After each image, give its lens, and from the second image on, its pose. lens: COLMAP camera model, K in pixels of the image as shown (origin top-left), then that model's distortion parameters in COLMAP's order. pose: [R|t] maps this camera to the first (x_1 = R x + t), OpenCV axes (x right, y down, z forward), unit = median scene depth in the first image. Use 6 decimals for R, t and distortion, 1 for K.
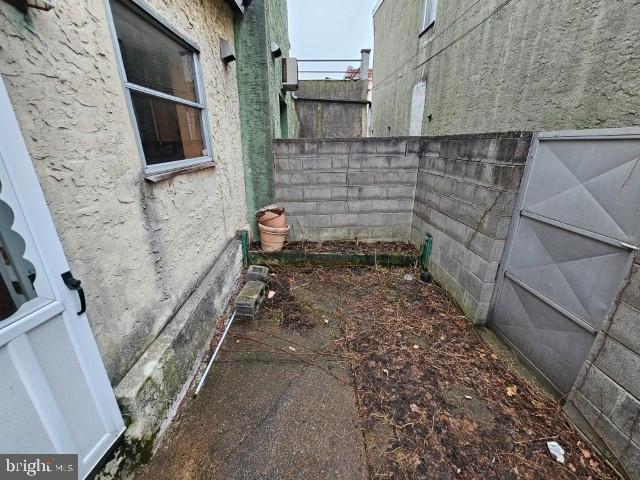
lens RADIAL K [[266.5, 0, 320.0], [0, 266.5, 240.0], [0, 0, 1]] dist [-0.001081, 0.000005]
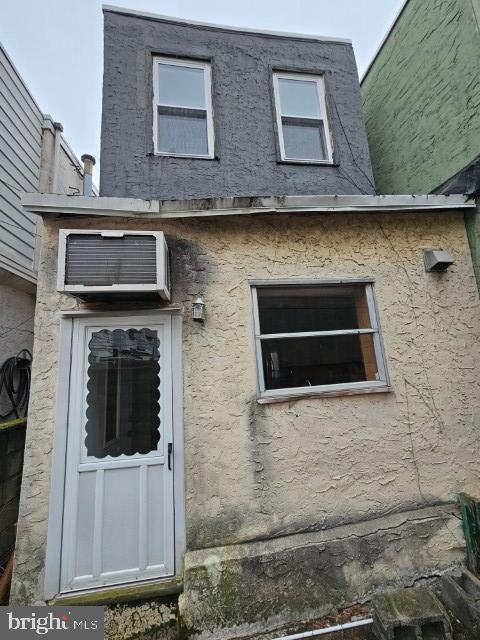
lens RADIAL K [[266.5, 0, 240.0], [0, 266.5, 320.0], [0, 0, 1]] dist [-0.001081, 0.000005]
pose [[0.104423, -0.176242, -0.978792, 0.650394], [-0.283852, 0.937955, -0.199172, -0.290723], [0.953165, 0.298630, 0.047917, 0.675790]]
